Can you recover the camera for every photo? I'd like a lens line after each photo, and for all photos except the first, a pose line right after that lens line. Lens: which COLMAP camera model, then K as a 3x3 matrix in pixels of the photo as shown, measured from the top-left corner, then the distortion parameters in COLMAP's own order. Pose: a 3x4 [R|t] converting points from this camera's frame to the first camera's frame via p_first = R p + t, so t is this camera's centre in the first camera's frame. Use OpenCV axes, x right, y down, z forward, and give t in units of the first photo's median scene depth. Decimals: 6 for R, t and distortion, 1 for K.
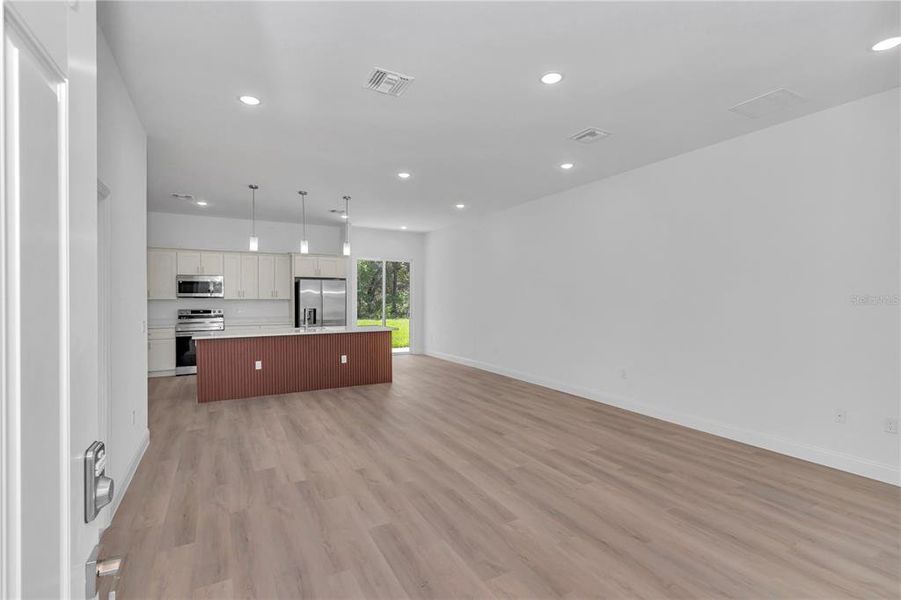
lens RADIAL K [[412.7, 0, 446.6], [0, 412.7, 303.9], [0, 0, 1]] dist [0.001016, -0.000767]
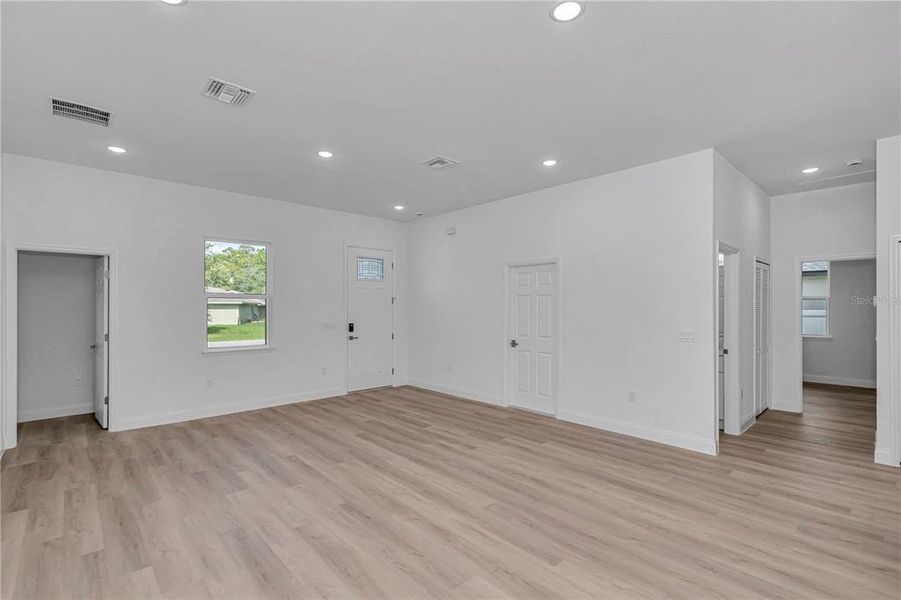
lens RADIAL K [[412.7, 0, 446.6], [0, 412.7, 303.9], [0, 0, 1]] dist [0.001016, -0.000767]
pose [[-0.967819, -0.001884, -0.251641, 0.149191], [-0.004610, 0.999937, 0.010245, -0.035220], [0.251605, 0.011076, -0.967767, 1.780961]]
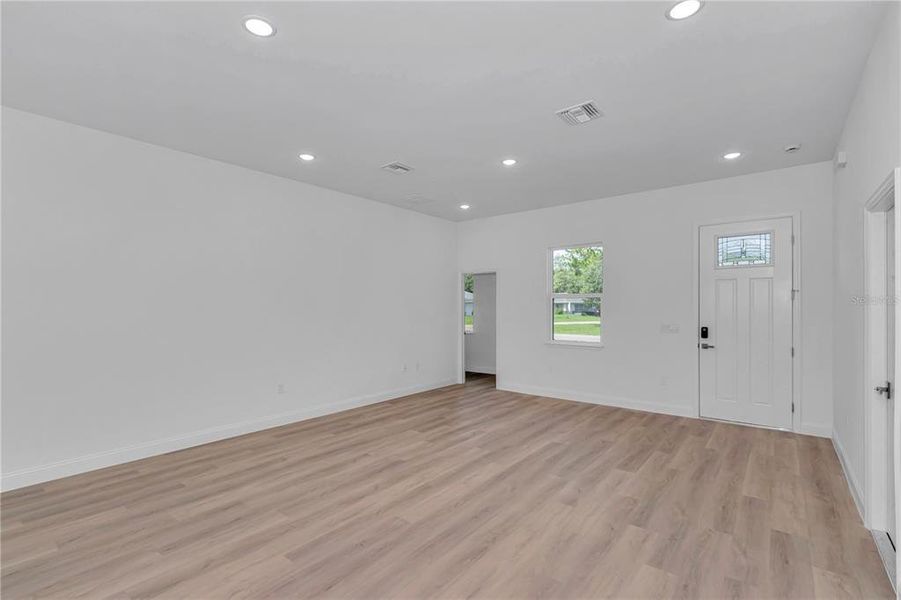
lens RADIAL K [[412.7, 0, 446.6], [0, 412.7, 303.9], [0, 0, 1]] dist [0.001016, -0.000767]
pose [[-0.380154, 0.006720, 0.924899, -0.756836], [0.018579, 0.999827, 0.000372, -0.022512], [-0.924736, 0.017325, -0.380214, 1.282810]]
